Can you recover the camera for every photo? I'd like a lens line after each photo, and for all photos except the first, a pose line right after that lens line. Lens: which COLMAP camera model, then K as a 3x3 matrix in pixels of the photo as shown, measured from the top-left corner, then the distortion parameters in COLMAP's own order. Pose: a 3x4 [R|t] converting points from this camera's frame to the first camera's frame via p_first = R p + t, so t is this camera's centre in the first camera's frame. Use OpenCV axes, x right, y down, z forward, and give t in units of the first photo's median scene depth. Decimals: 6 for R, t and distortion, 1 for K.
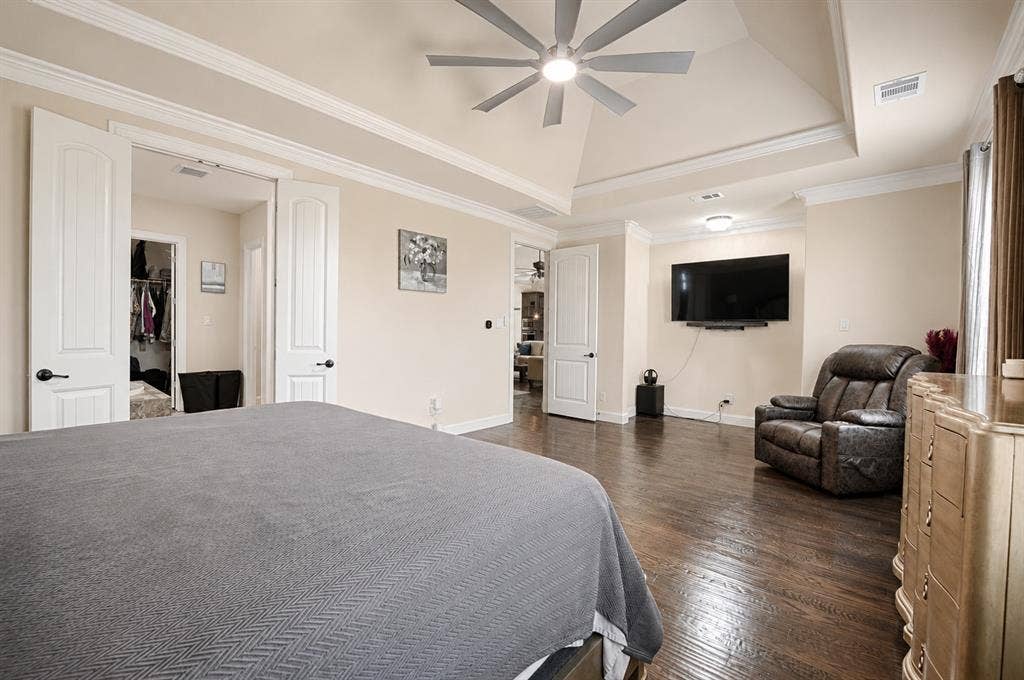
lens RADIAL K [[429.0, 0, 507.7], [0, 429.0, 336.4], [0, 0, 1]] dist [-0.003415, -0.000713]
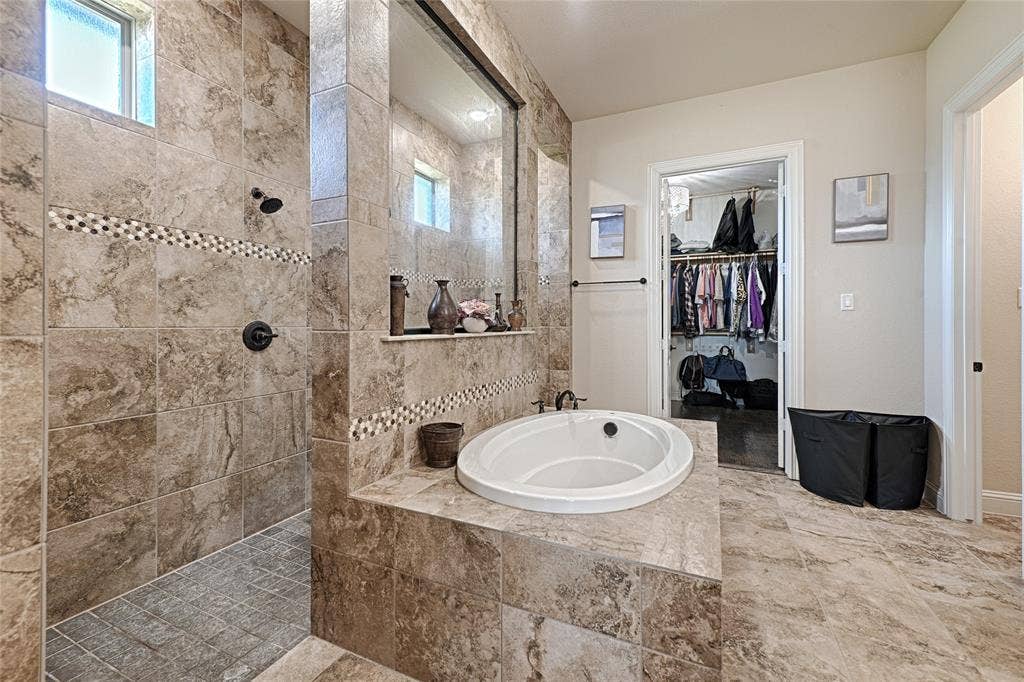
lens RADIAL K [[429.0, 0, 507.7], [0, 429.0, 337.4], [0, 0, 1]] dist [-0.003415, -0.000713]
pose [[0.297117, 0.009384, -0.954795, -0.339564], [0.011103, 0.999850, 0.013282, -0.007445], [0.954777, -0.014547, 0.296968, 0.471139]]
